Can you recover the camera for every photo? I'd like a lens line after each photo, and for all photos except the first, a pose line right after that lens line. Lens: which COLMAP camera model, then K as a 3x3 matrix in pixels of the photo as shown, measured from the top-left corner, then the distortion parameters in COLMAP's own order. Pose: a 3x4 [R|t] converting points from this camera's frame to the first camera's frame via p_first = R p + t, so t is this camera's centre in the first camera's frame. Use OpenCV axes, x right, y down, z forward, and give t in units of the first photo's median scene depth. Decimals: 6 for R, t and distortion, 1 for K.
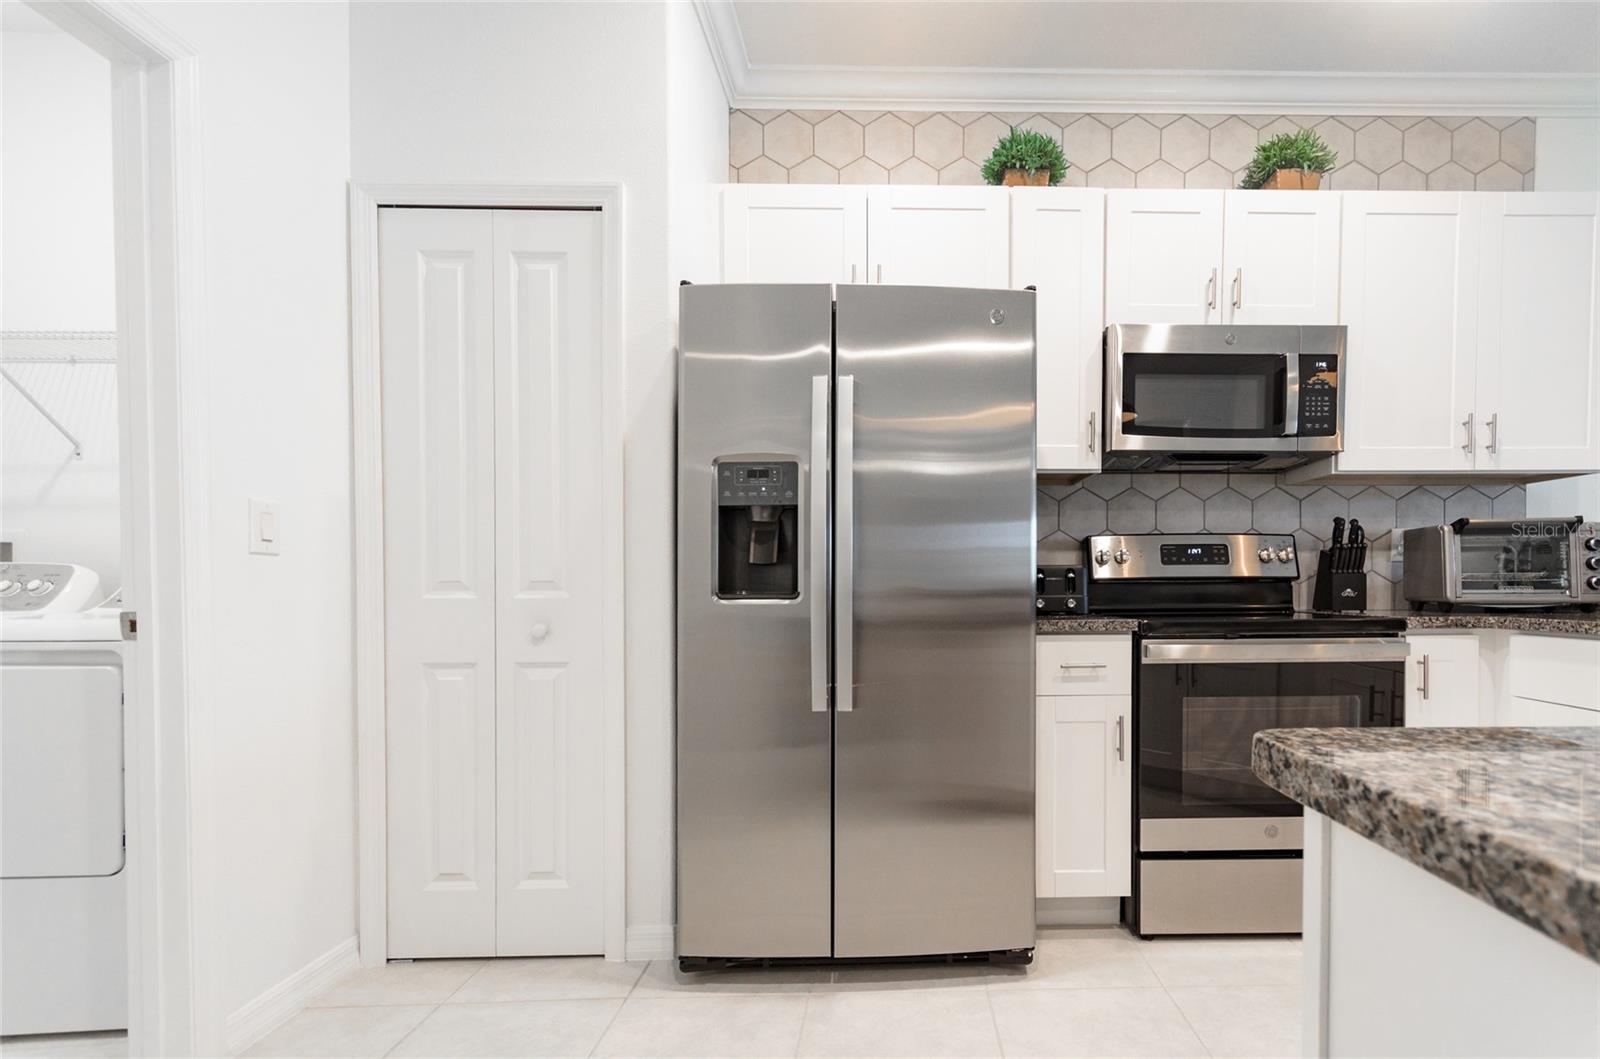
lens RADIAL K [[754.6, 0, 905.0], [0, 754.6, 604.6], [0, 0, 1]] dist [0.005088, 0.000642]
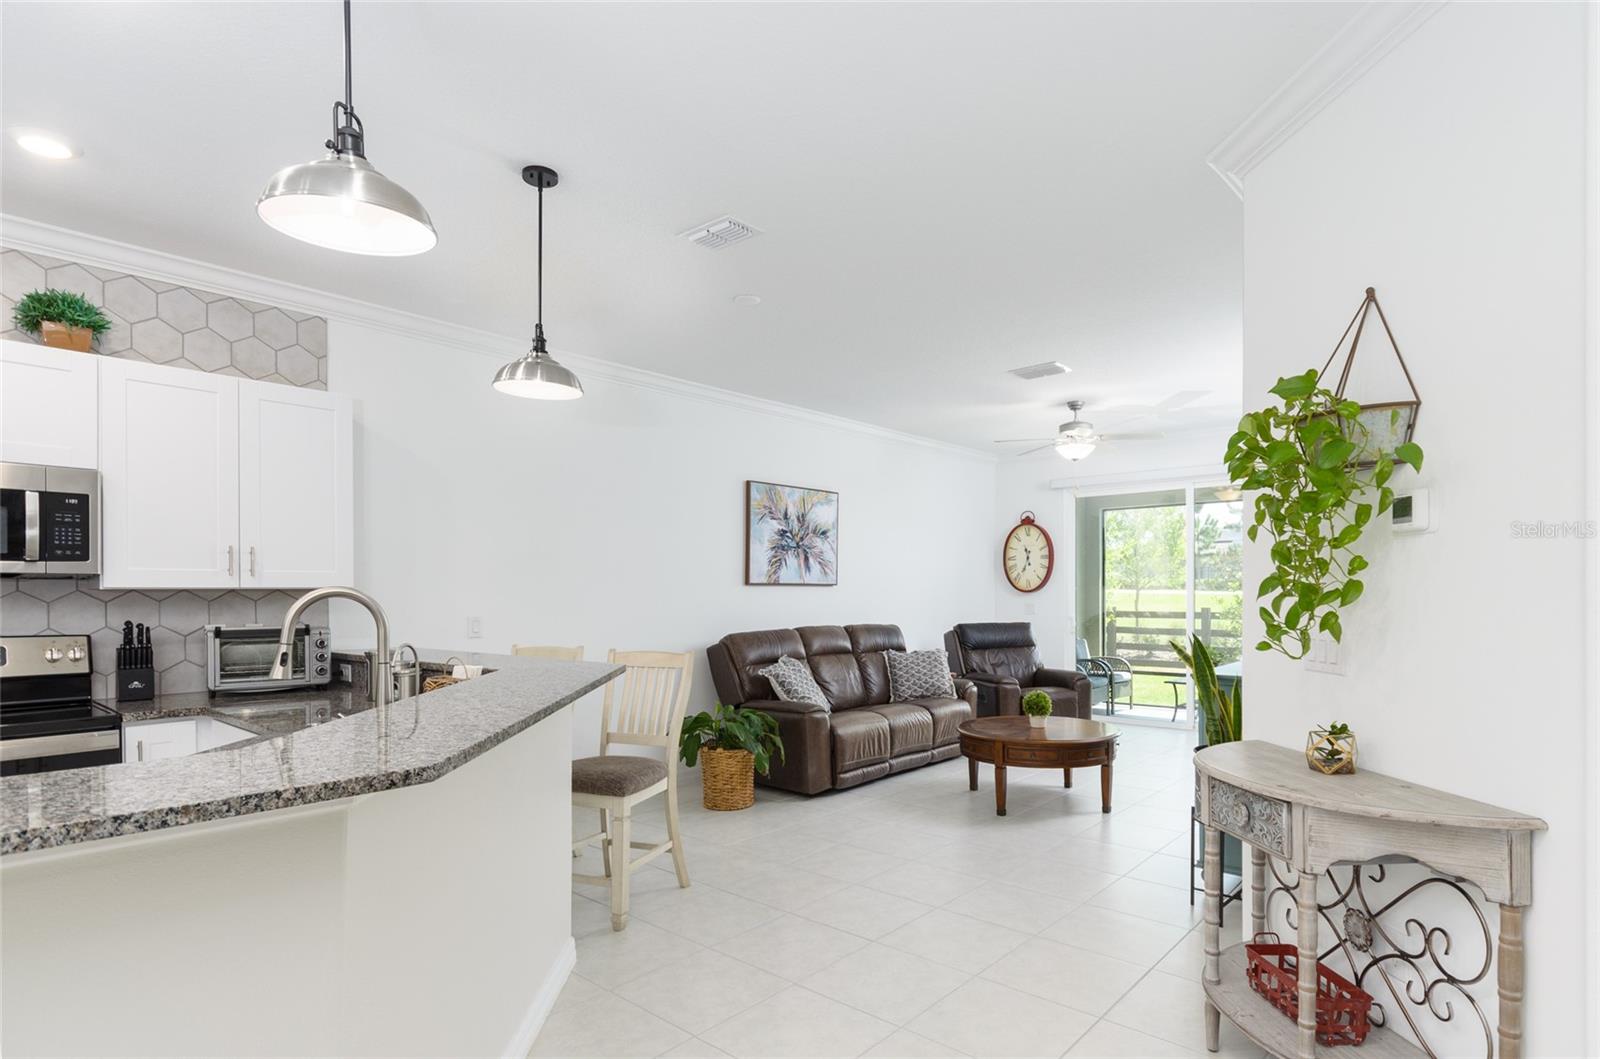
lens RADIAL K [[840.9, 0, 841.0], [0, 840.9, 605.8], [0, 0, 1]] dist [0.002766, -0.003770]
pose [[0.664858, -0.012214, 0.746870, 0.372695], [0.020911, 0.999779, -0.002264, -0.126638], [-0.746677, 0.017123, 0.664966, -0.802911]]
